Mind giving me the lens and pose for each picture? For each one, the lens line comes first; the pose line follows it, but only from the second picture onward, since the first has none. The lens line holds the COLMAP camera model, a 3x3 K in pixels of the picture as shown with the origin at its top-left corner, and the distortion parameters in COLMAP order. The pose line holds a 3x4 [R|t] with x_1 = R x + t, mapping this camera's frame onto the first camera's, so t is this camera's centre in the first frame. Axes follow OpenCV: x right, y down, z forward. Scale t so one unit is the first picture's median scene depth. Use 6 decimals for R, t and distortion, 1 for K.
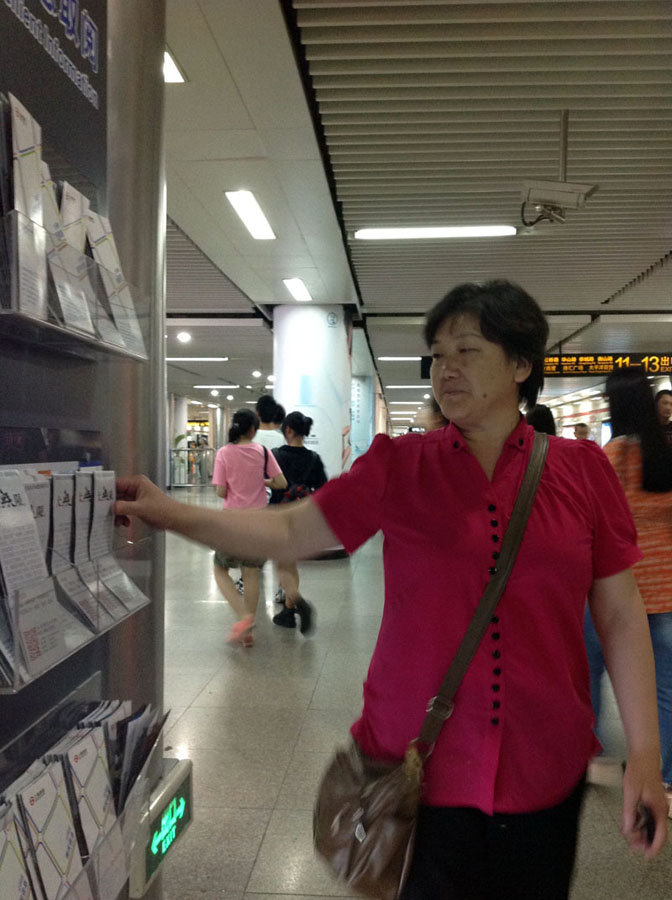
lens RADIAL K [[827.1, 0, 358.3], [0, 827.1, 453.2], [0, 0, 1]] dist [0.064190, -0.226596]
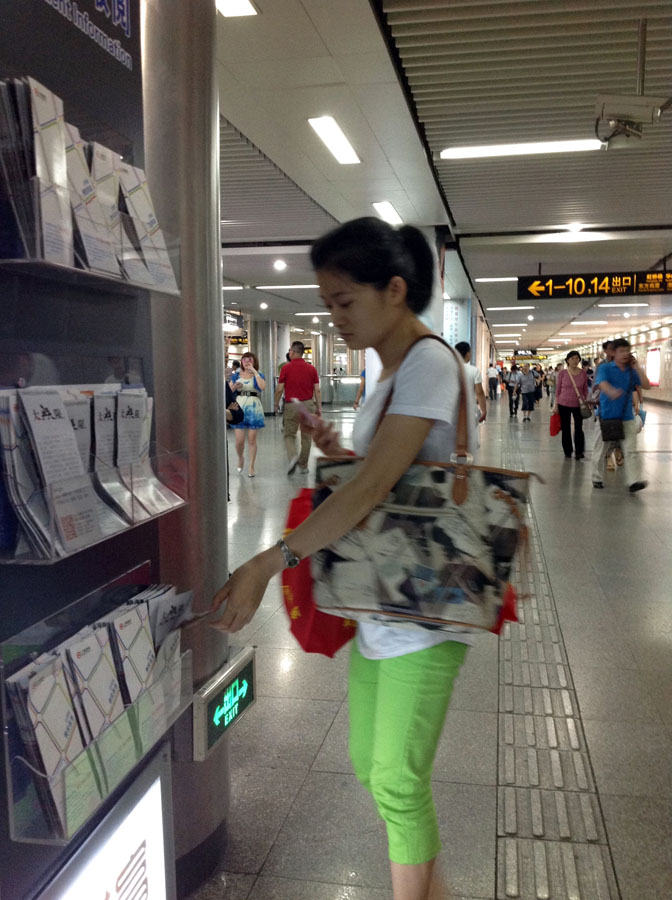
lens RADIAL K [[827.1, 0, 358.3], [0, 827.1, 453.2], [0, 0, 1]] dist [0.064190, -0.226596]
pose [[0.991420, -0.003653, -0.130667, 0.139457], [0.015351, 0.995947, 0.088626, 0.008618], [0.129814, -0.089871, 0.987457, -0.118914]]
